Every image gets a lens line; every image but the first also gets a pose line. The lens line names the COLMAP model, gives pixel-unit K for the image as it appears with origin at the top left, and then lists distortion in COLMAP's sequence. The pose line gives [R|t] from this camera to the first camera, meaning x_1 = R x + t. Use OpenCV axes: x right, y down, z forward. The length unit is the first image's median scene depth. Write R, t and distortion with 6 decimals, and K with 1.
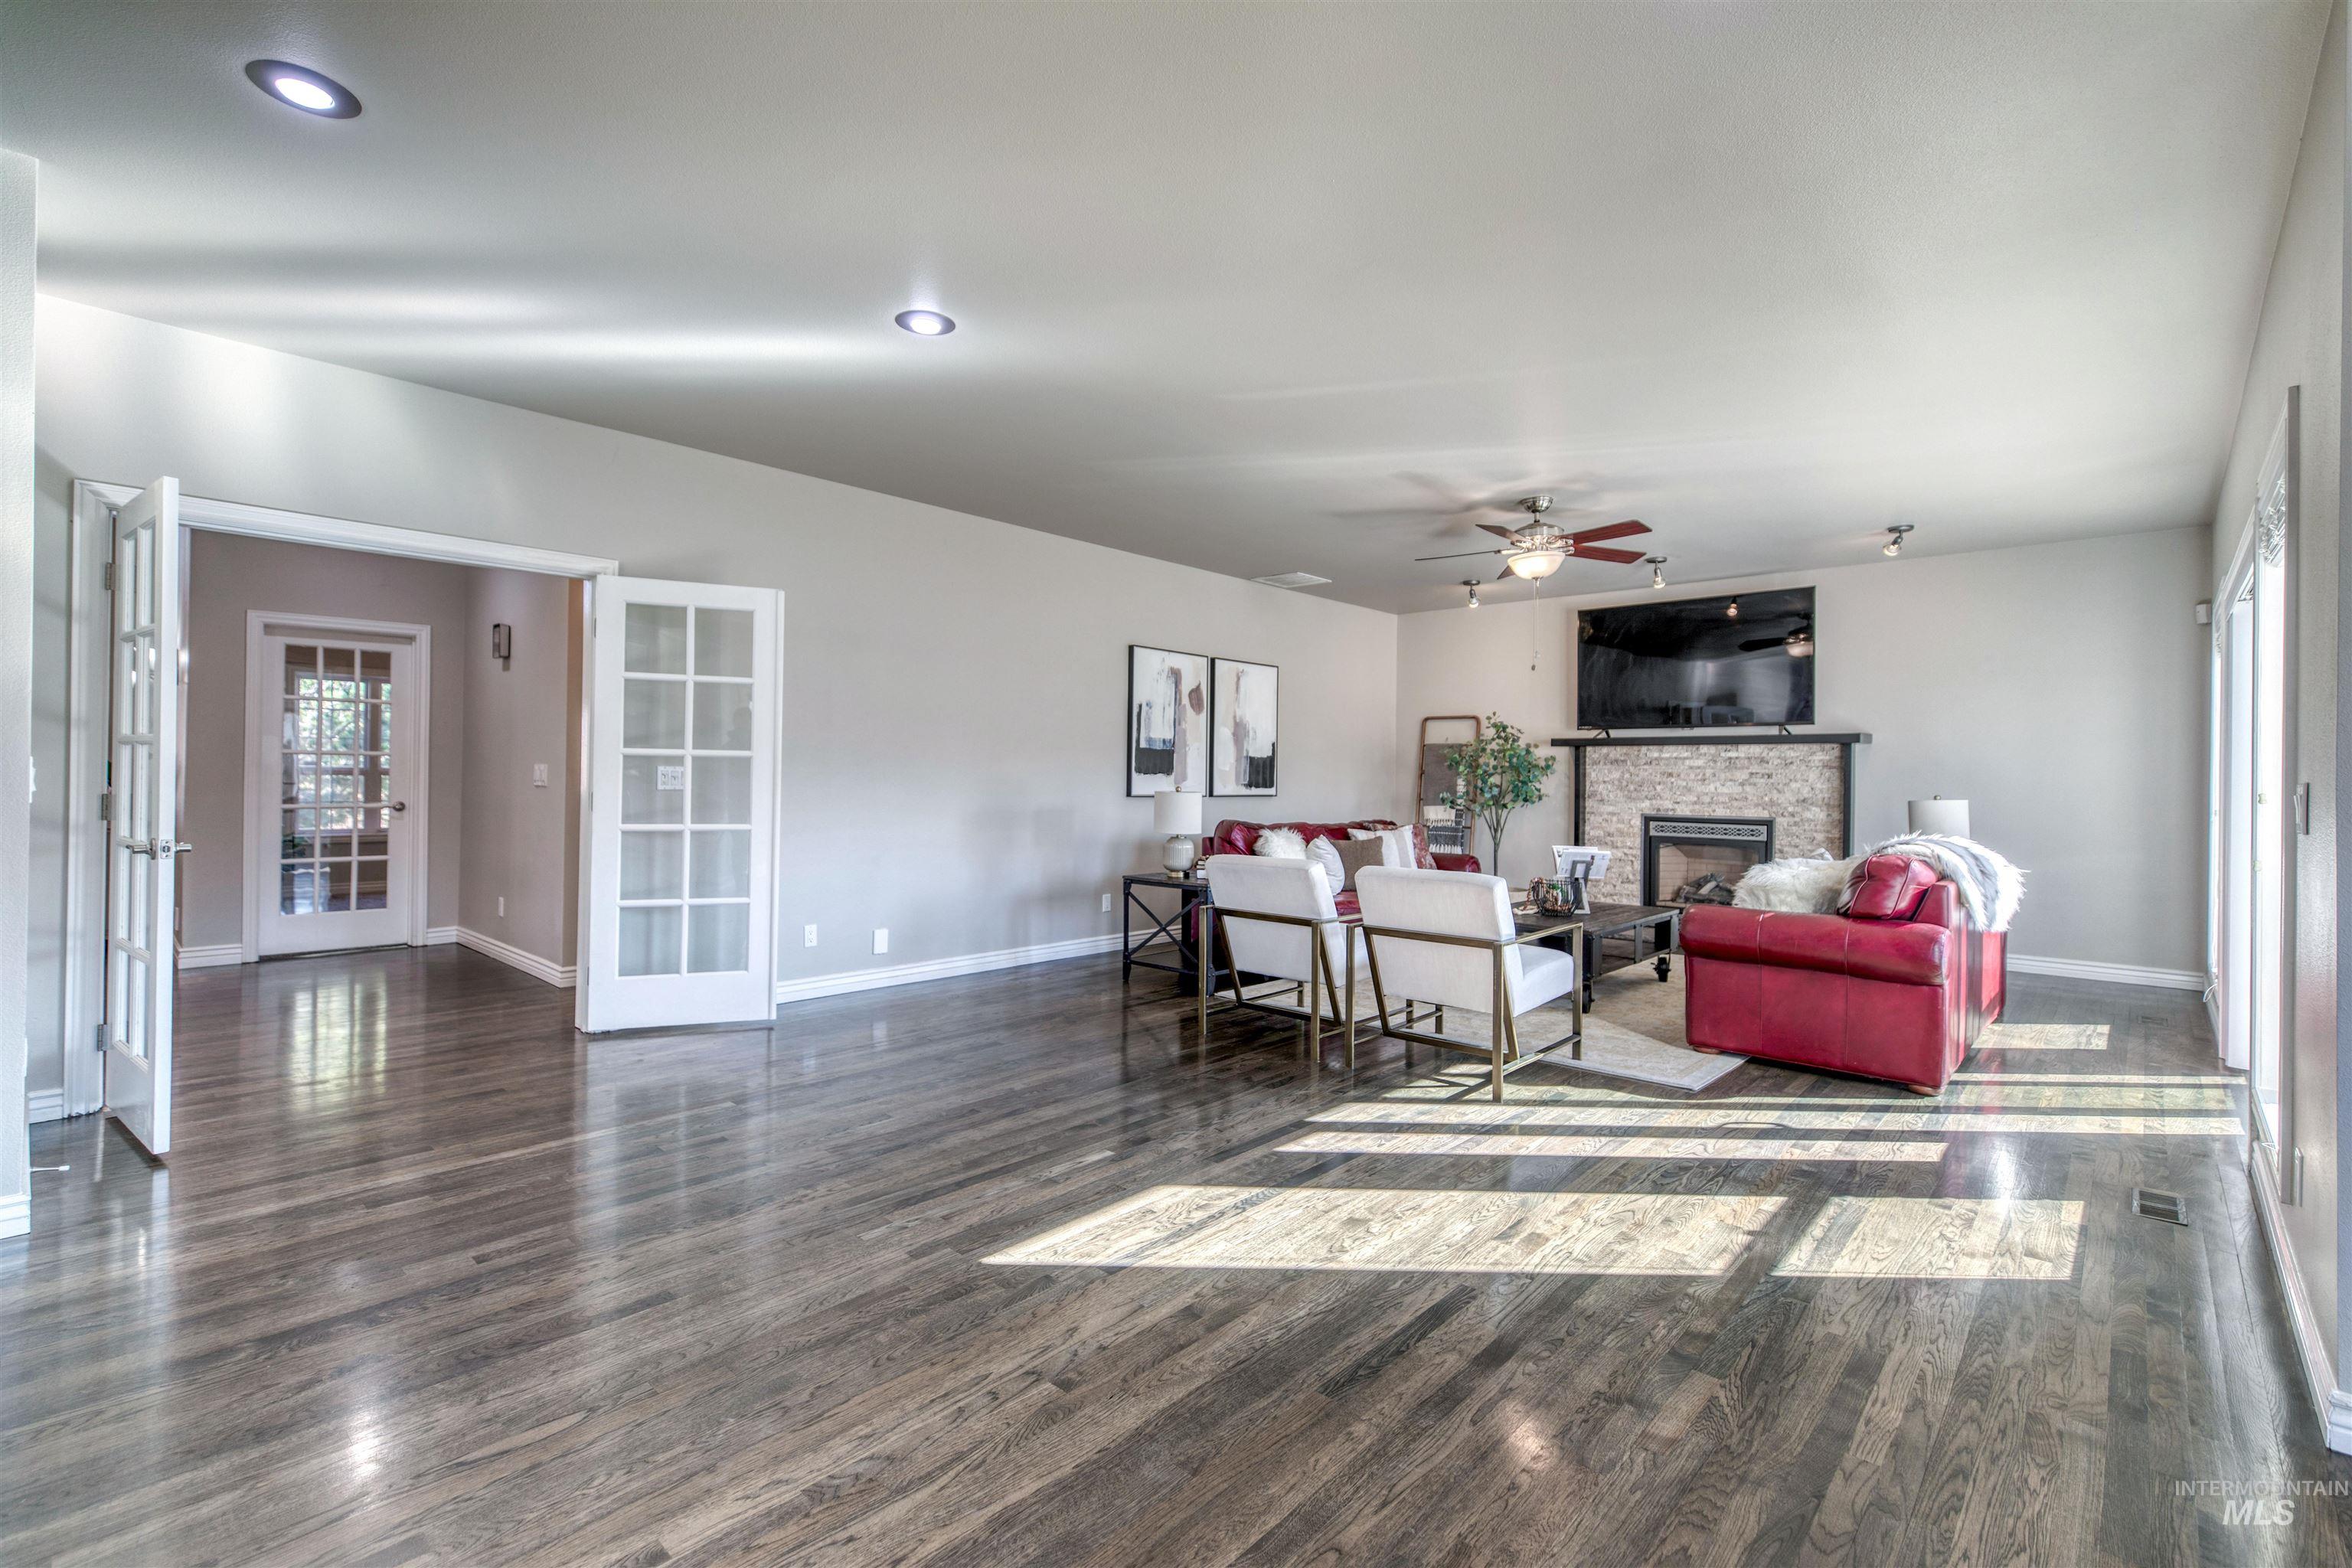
lens RADIAL K [[1051.7, 0, 1174.7], [0, 1051.7, 772.6], [0, 0, 1]] dist [0.004393, -0.000362]
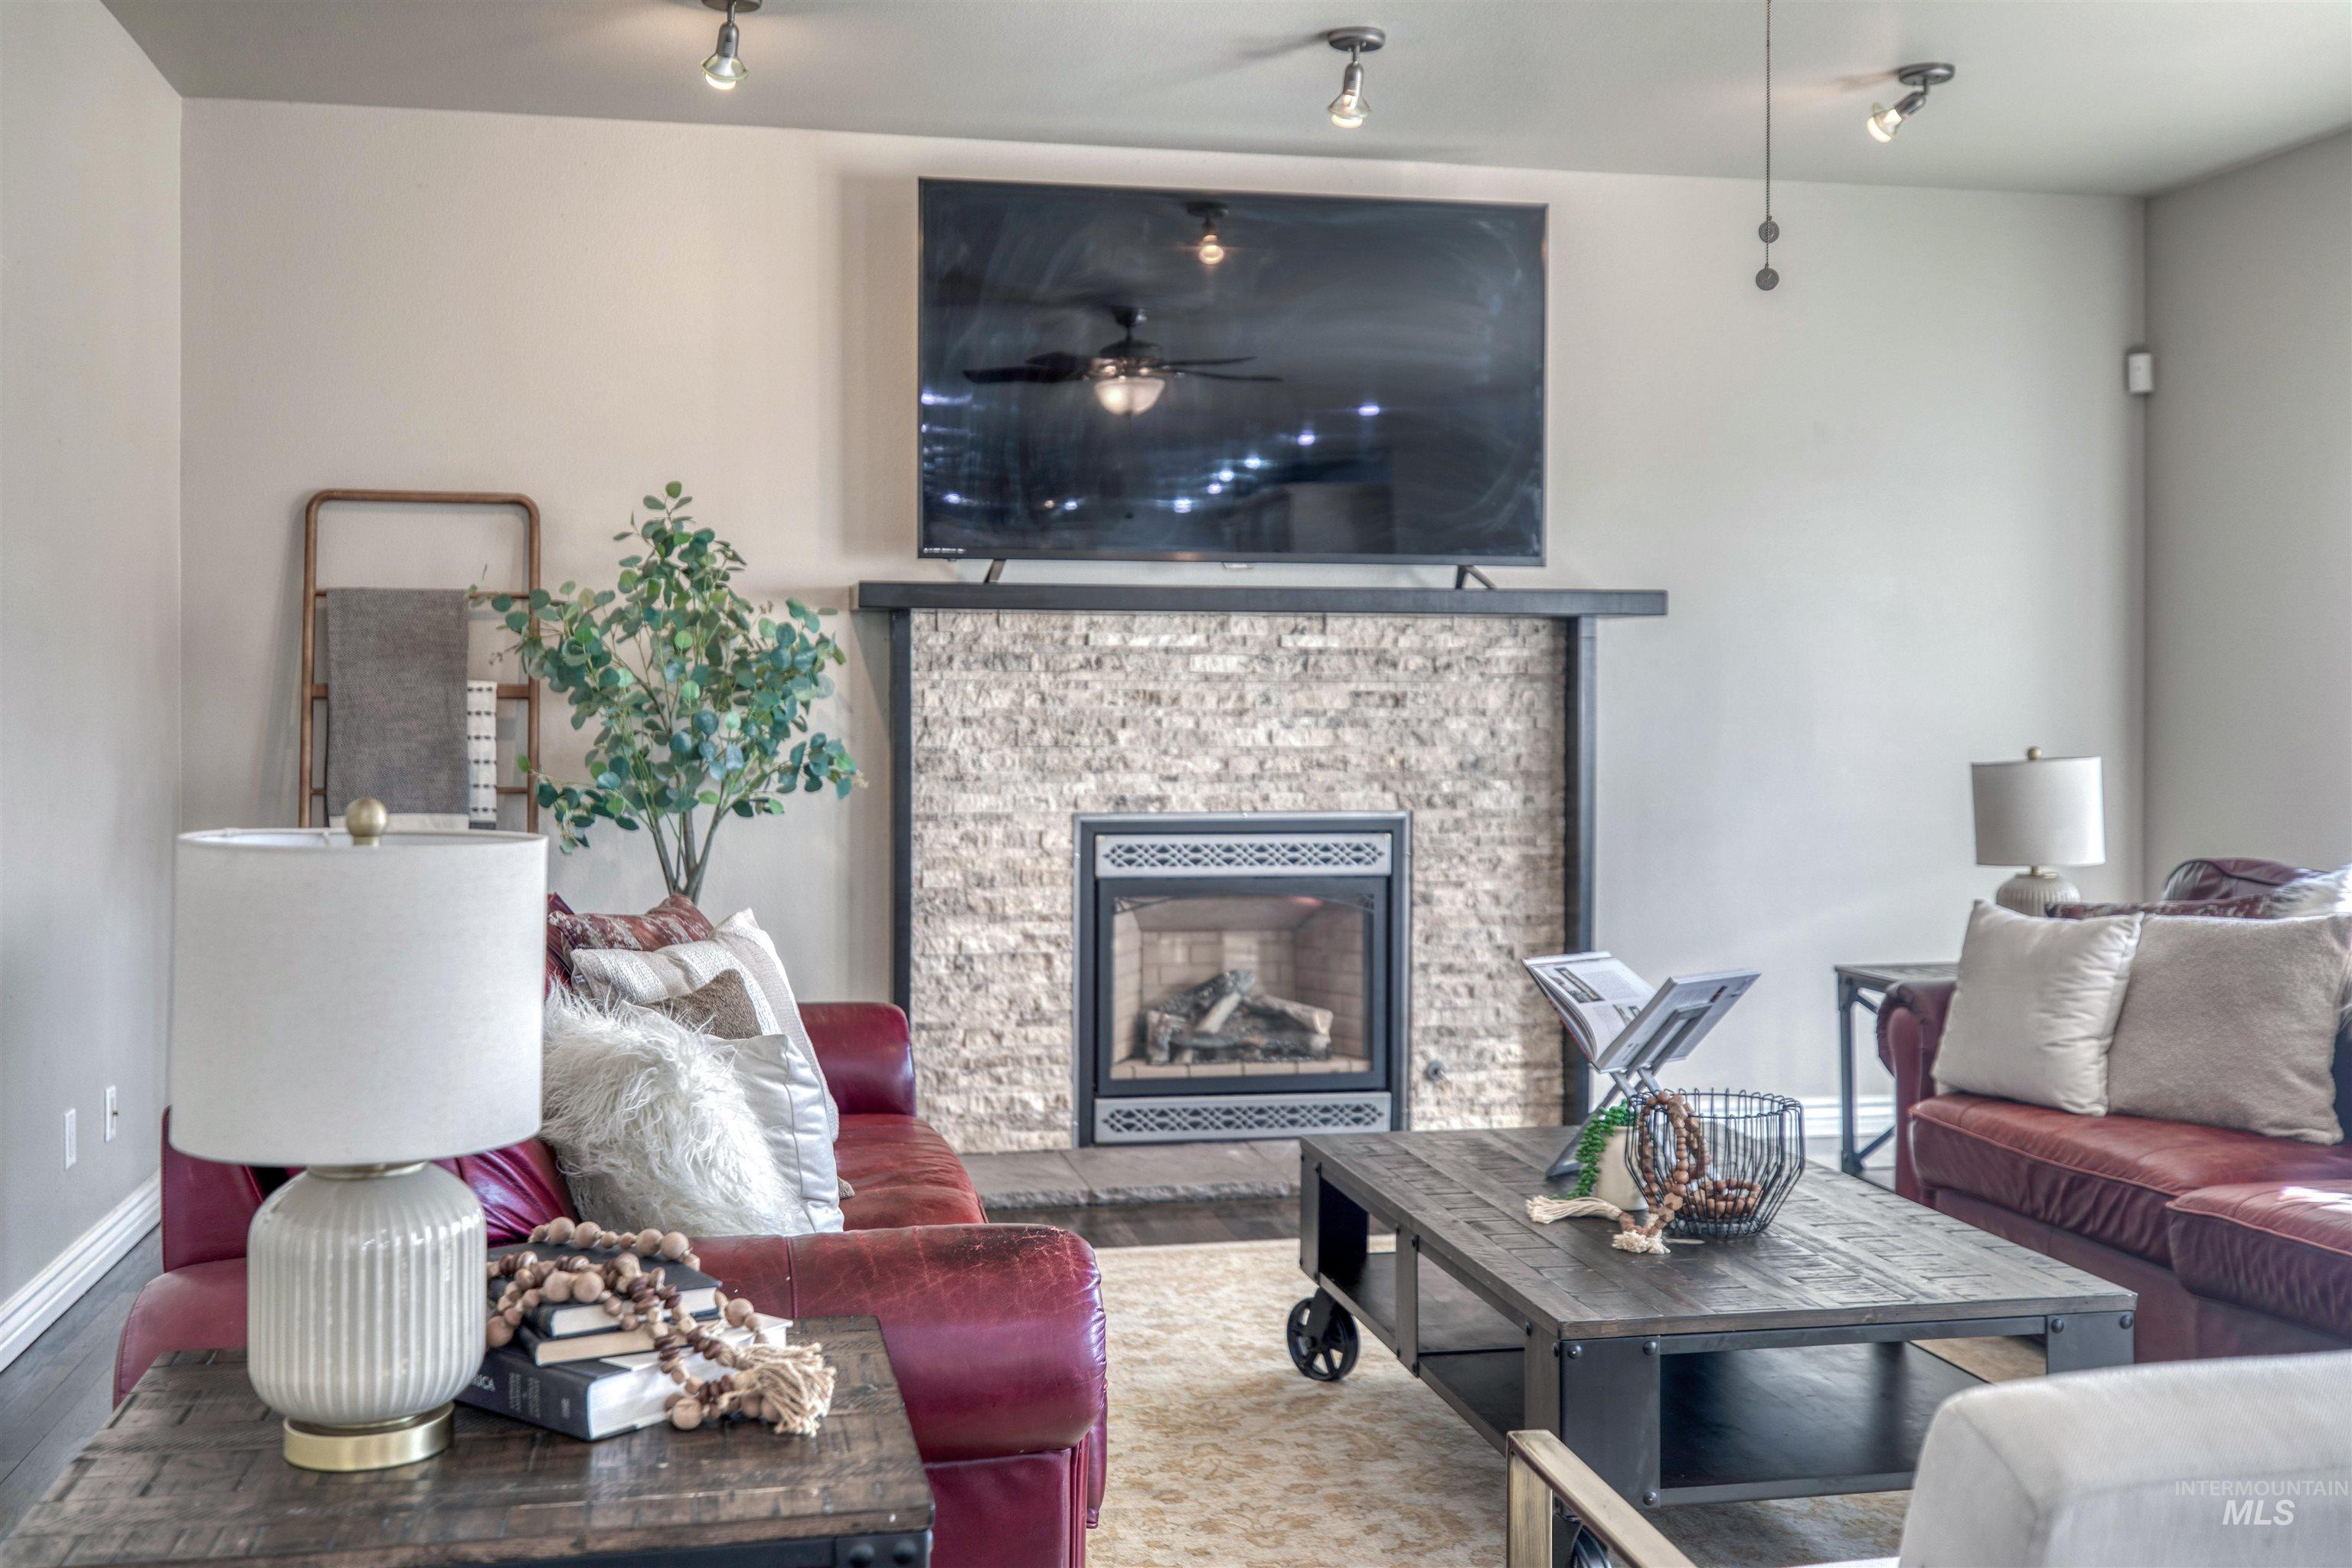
lens RADIAL K [[2285.0, 0, 1173.4], [0, 2285.0, 709.5], [0, 0, 1]] dist [-0.002047, 0.007818]
pose [[0.588063, -0.007839, 0.808777, -0.134173], [0.001554, 0.999962, 0.008562, -0.000749], [-0.808814, -0.003778, 0.588053, 0.564717]]
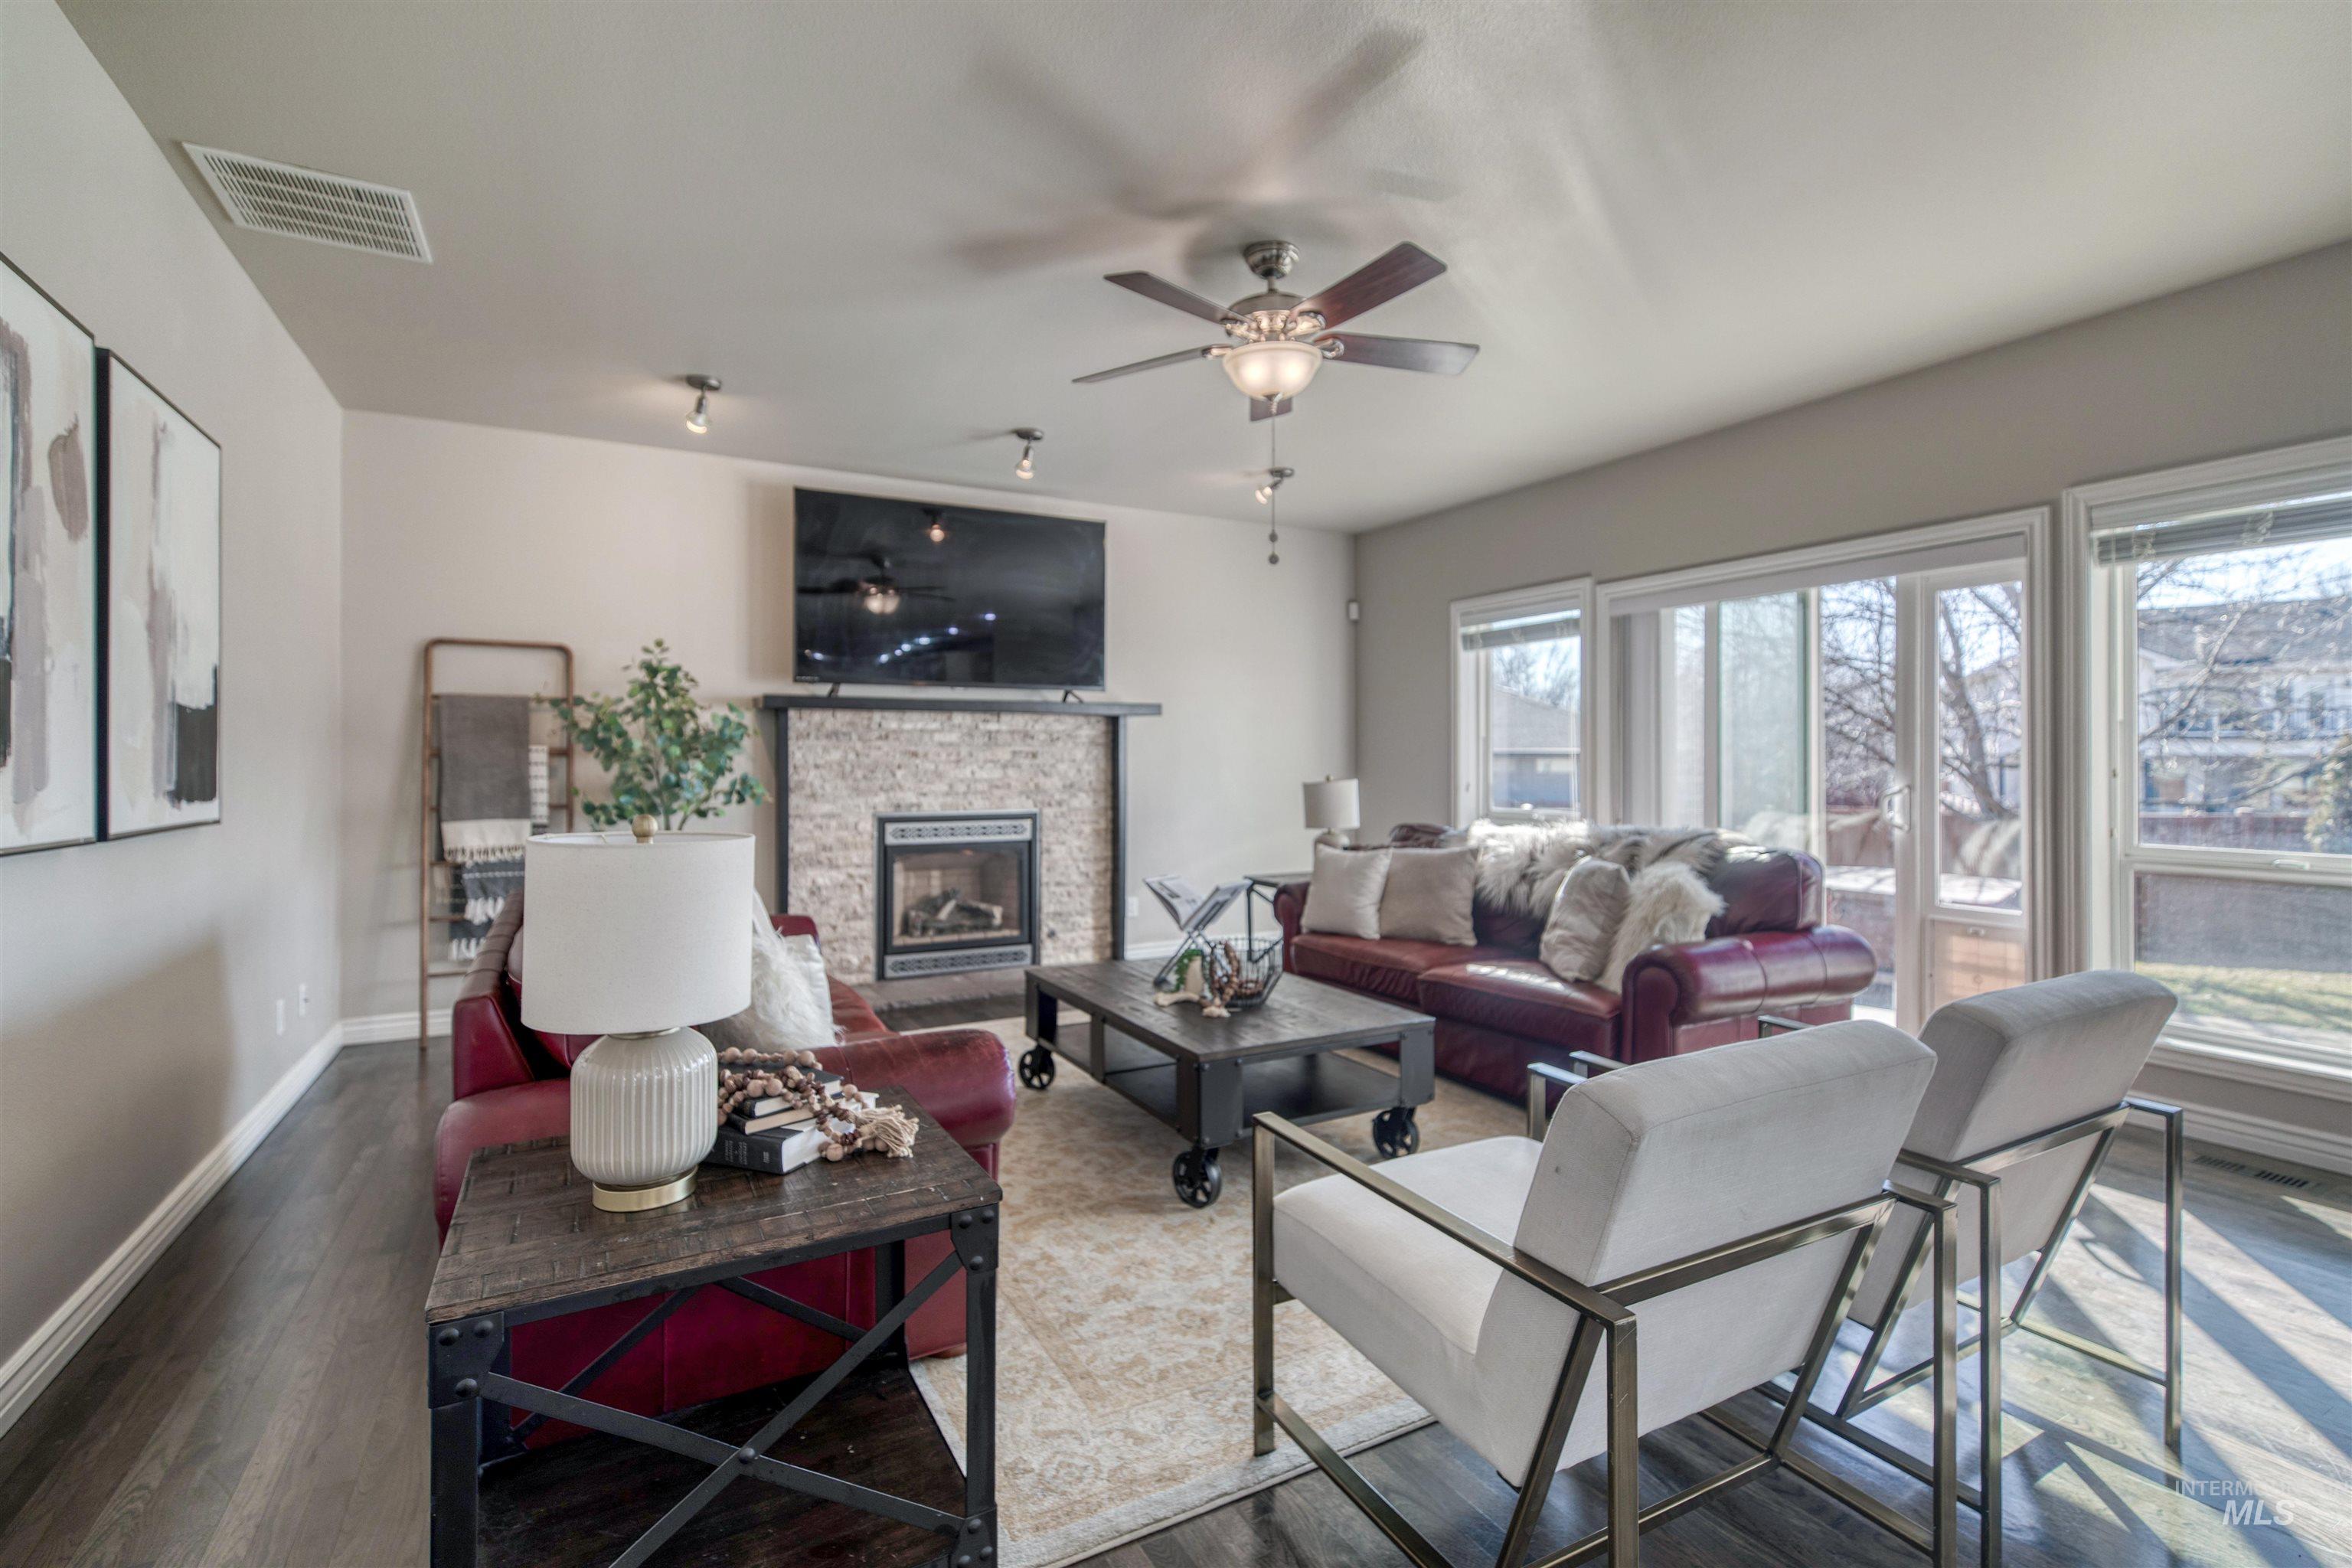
lens RADIAL K [[1068.2, 0, 1184.7], [0, 1068.2, 751.2], [0, 0, 1]] dist [0.006263, 0.000500]
pose [[0.320746, -0.002372, 0.947162, -0.141093], [0.002432, 0.999996, 0.001681, -0.000967], [-0.947162, 0.001765, 0.320751, 0.617851]]
